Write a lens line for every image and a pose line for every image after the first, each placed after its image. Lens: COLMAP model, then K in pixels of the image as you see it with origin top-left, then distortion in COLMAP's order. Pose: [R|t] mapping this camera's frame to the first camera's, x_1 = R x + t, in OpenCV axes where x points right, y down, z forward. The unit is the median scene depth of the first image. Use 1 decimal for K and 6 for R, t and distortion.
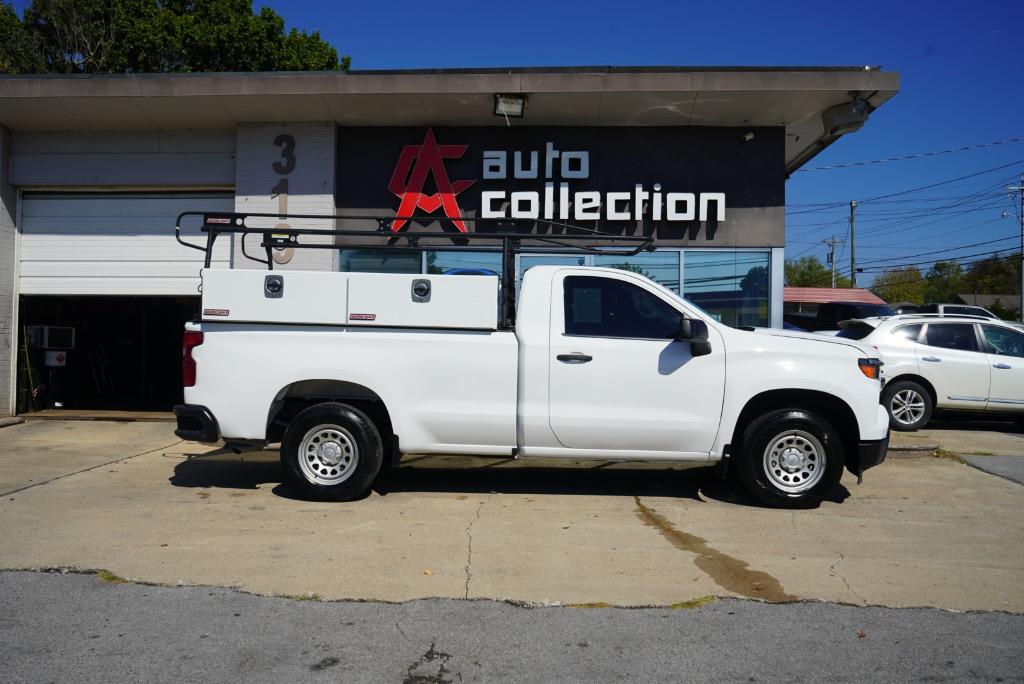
lens RADIAL K [[814.5, 0, 511.7], [0, 814.5, 345.4], [0, 0, 1]] dist [-0.027130, 0.023322]
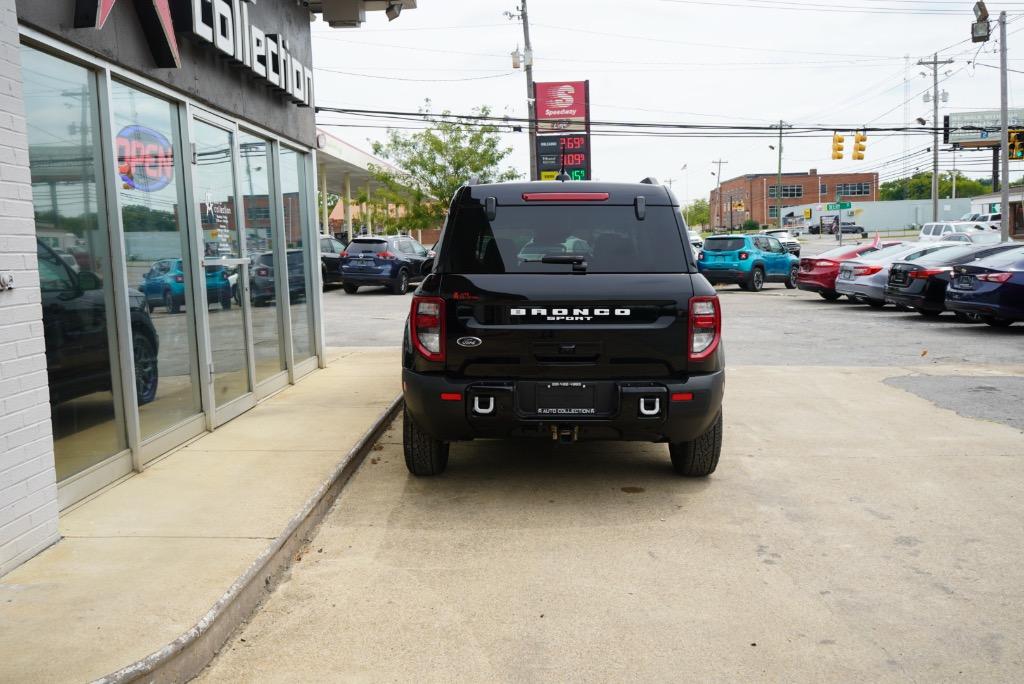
lens RADIAL K [[886.0, 0, 513.6], [0, 886.0, 343.4], [0, 0, 1]] dist [-0.007951, 0.009789]
pose [[-0.037476, -0.120971, 0.991948, -0.609202], [0.028674, 0.992107, 0.122073, -0.027543], [-0.998886, 0.033018, -0.033711, 0.834718]]
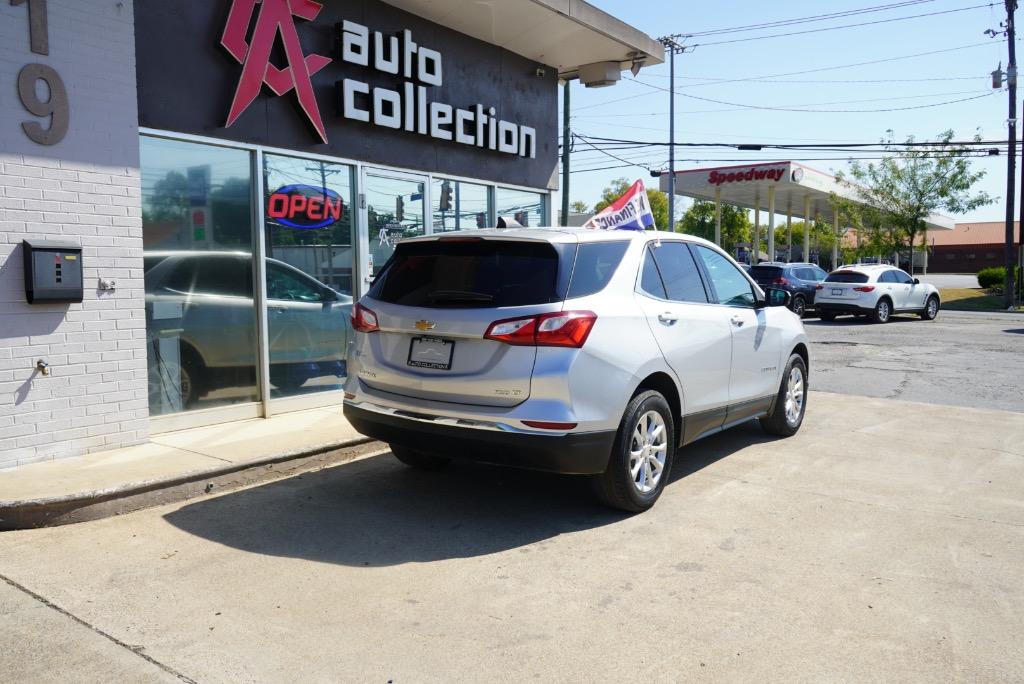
lens RADIAL K [[814.5, 0, 515.7], [0, 814.5, 344.0], [0, 0, 1]] dist [-0.027130, 0.023322]
pose [[0.532845, -0.082333, 0.842198, -0.572124], [0.014849, 0.996012, 0.087975, -0.019256], [-0.846082, -0.034371, 0.531943, 0.494559]]
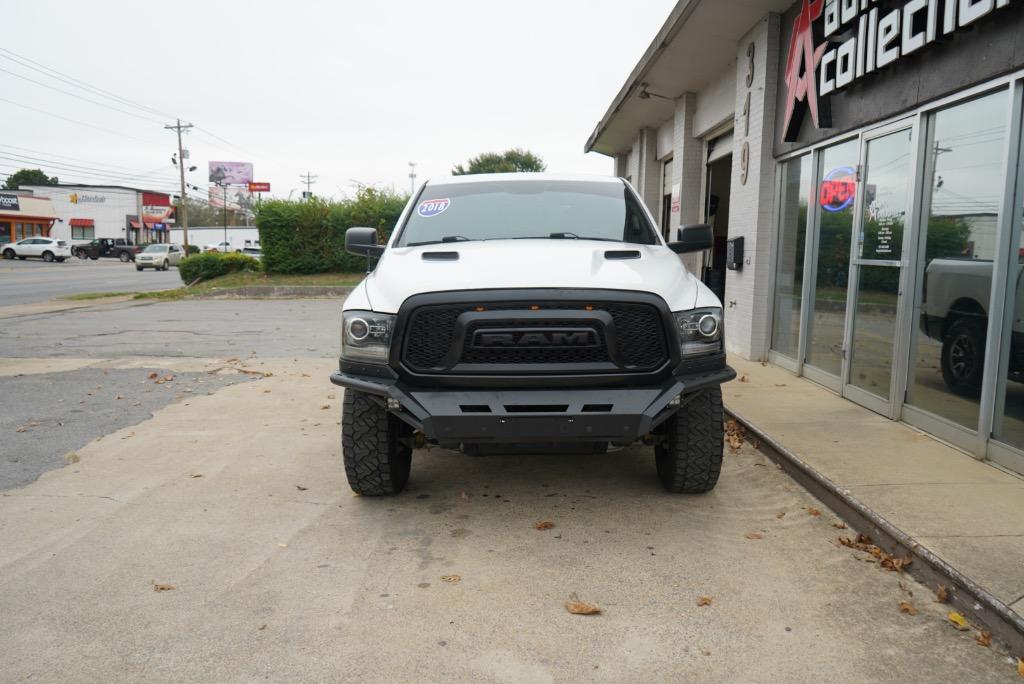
lens RADIAL K [[814.5, 0, 513.2], [0, 814.5, 336.1], [0, 0, 1]] dist [-0.027130, 0.023322]
pose [[0.045727, 0.097534, -0.994181, 0.672144], [-0.020496, 0.995104, 0.096682, -0.011875], [0.998744, 0.015955, 0.047502, 0.708854]]
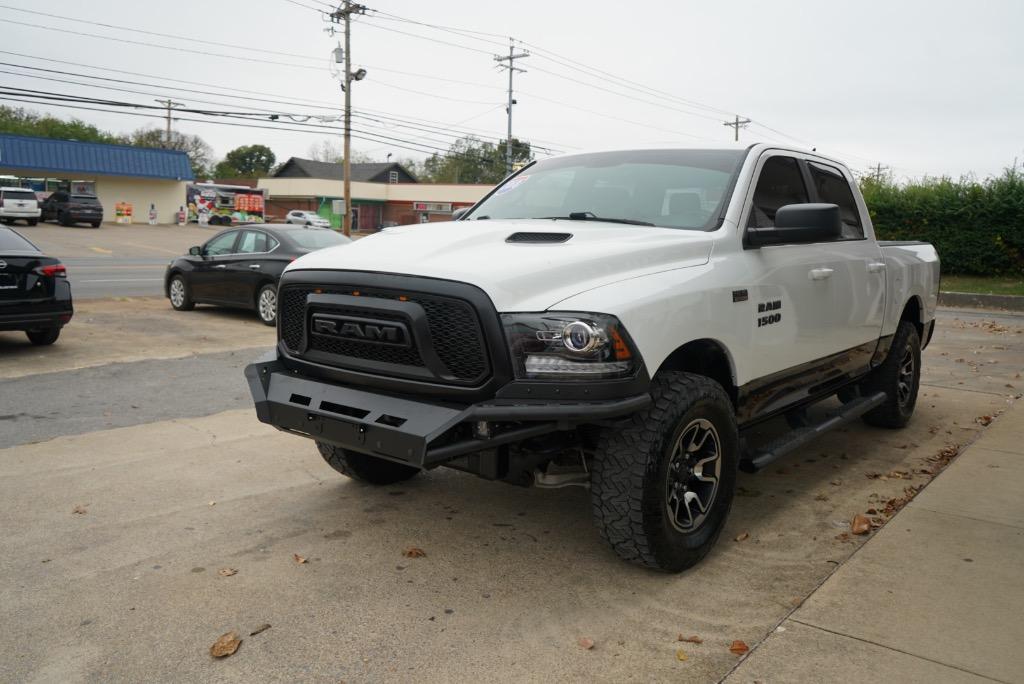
lens RADIAL K [[814.5, 0, 508.0], [0, 814.5, 345.4], [0, 0, 1]] dist [-0.027130, 0.023322]
pose [[-0.594527, 0.082103, -0.799873, 0.520103], [-0.049310, 0.989178, 0.138185, -0.016079], [0.802562, 0.121596, -0.584045, 0.976625]]
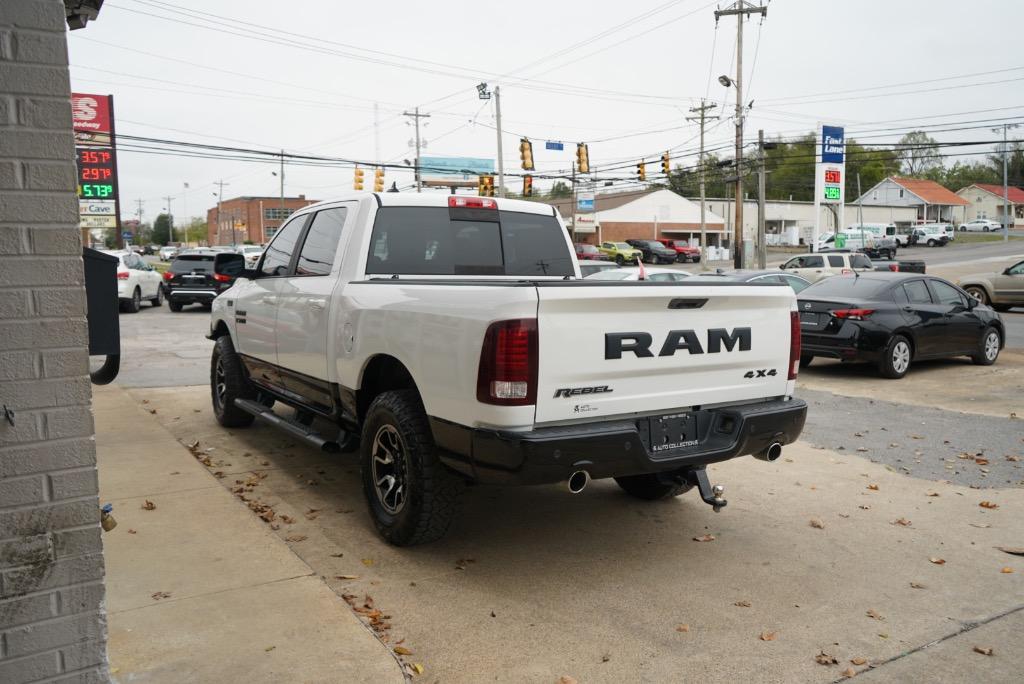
lens RADIAL K [[814.5, 0, 515.8], [0, 814.5, 343.6], [0, 0, 1]] dist [-0.027130, 0.023322]
pose [[-0.582203, -0.097164, 0.807217, -0.564041], [0.001332, 0.992718, 0.120454, -0.043368], [-0.813042, 0.071204, -0.577834, 1.056472]]
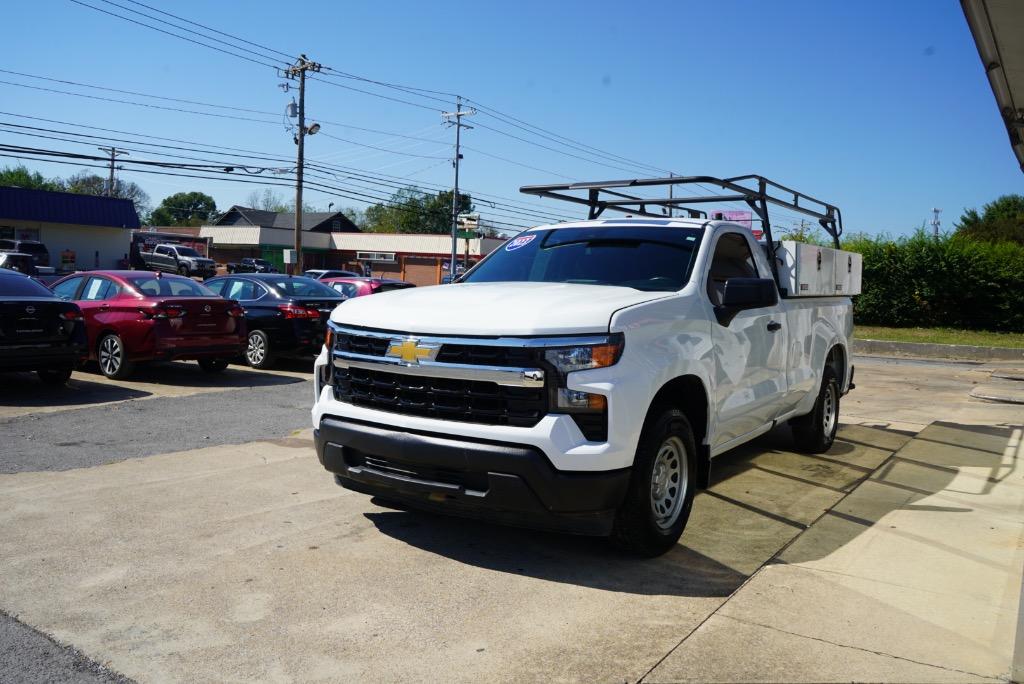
lens RADIAL K [[814.5, 0, 508.4], [0, 814.5, 324.8], [0, 0, 1]] dist [-0.027130, 0.023322]
pose [[-0.530642, 0.011364, -0.847520, 0.642310], [-0.057491, 0.997125, 0.049366, -0.015625], [0.845644, 0.074920, -0.528463, 0.992905]]
